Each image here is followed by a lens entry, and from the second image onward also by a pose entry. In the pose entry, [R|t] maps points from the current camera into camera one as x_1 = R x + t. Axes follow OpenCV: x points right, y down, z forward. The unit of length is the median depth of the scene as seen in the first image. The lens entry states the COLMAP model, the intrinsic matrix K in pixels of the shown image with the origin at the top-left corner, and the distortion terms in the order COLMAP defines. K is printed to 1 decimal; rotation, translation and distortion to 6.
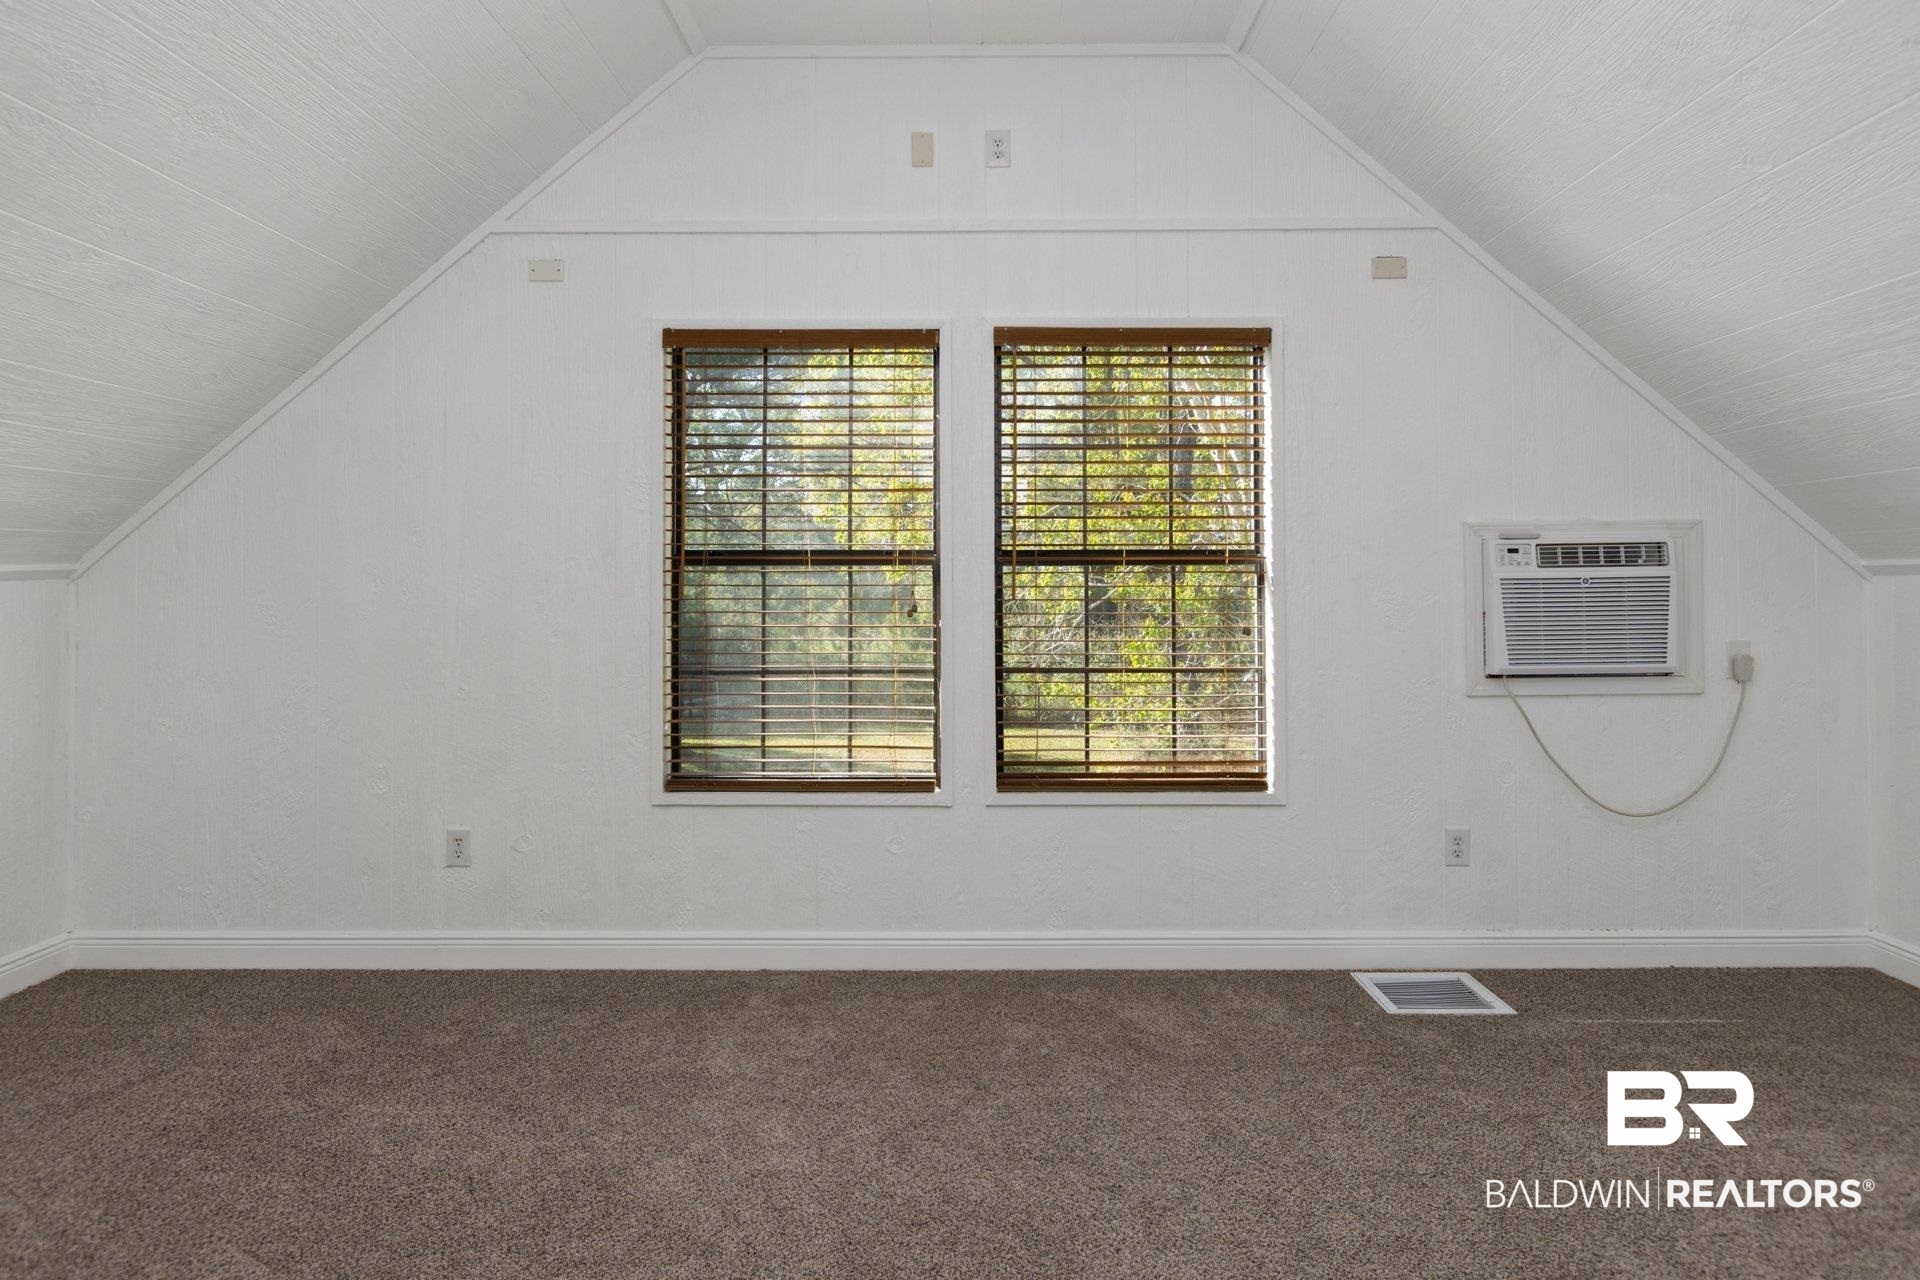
lens RADIAL K [[1249.0, 0, 936.3], [0, 1249.0, 581.3], [0, 0, 1]] dist [-0.004738, 0.001302]
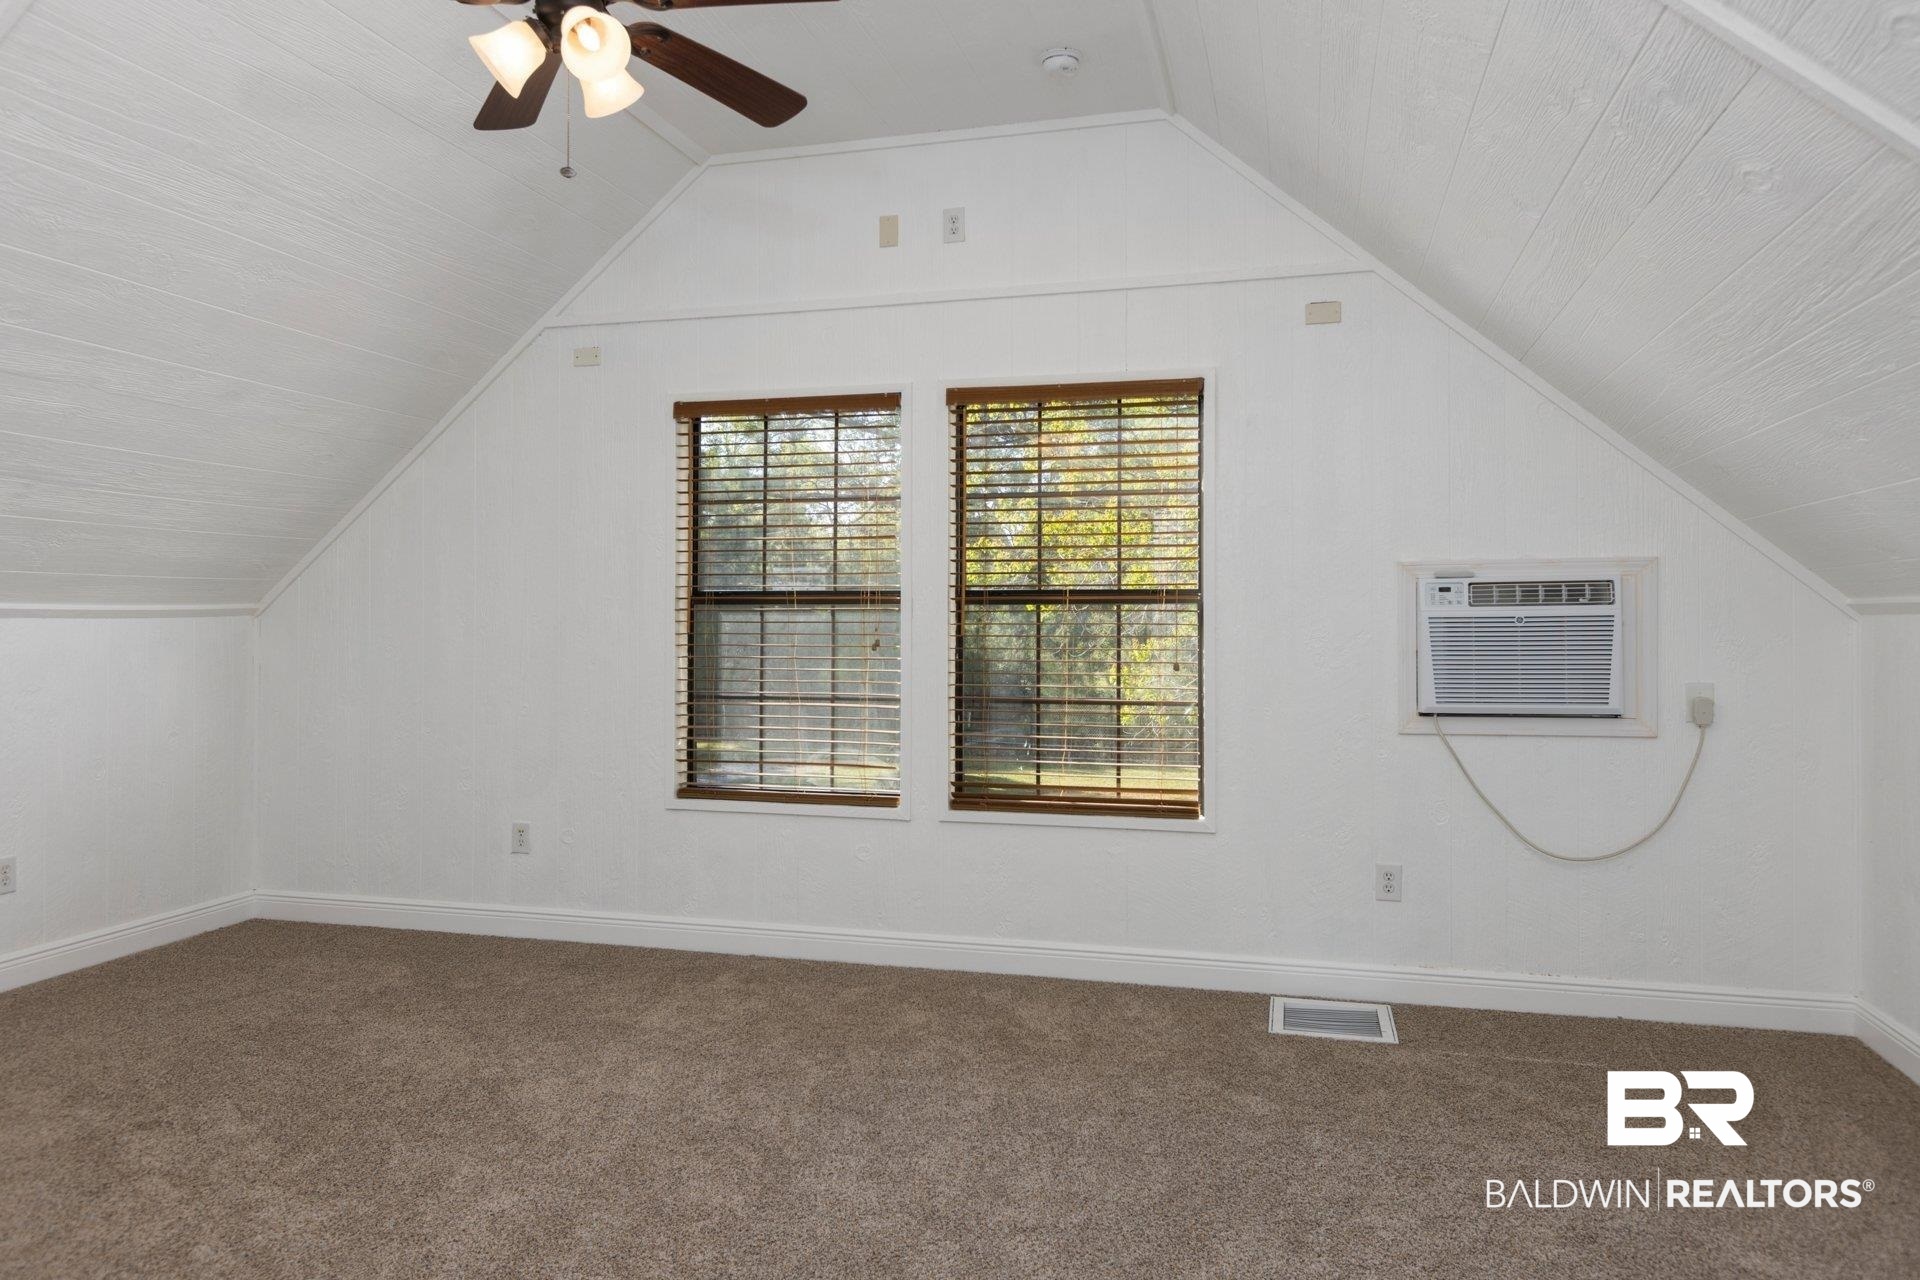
lens RADIAL K [[1297.7, 0, 965.3], [0, 1297.7, 626.6], [0, 0, 1]] dist [0.002486, -0.005210]
pose [[0.966257, 0.003860, -0.257549, 0.357487], [-0.002197, 0.999975, 0.006744, -0.000893], [0.257569, -0.005951, 0.966242, -0.105322]]
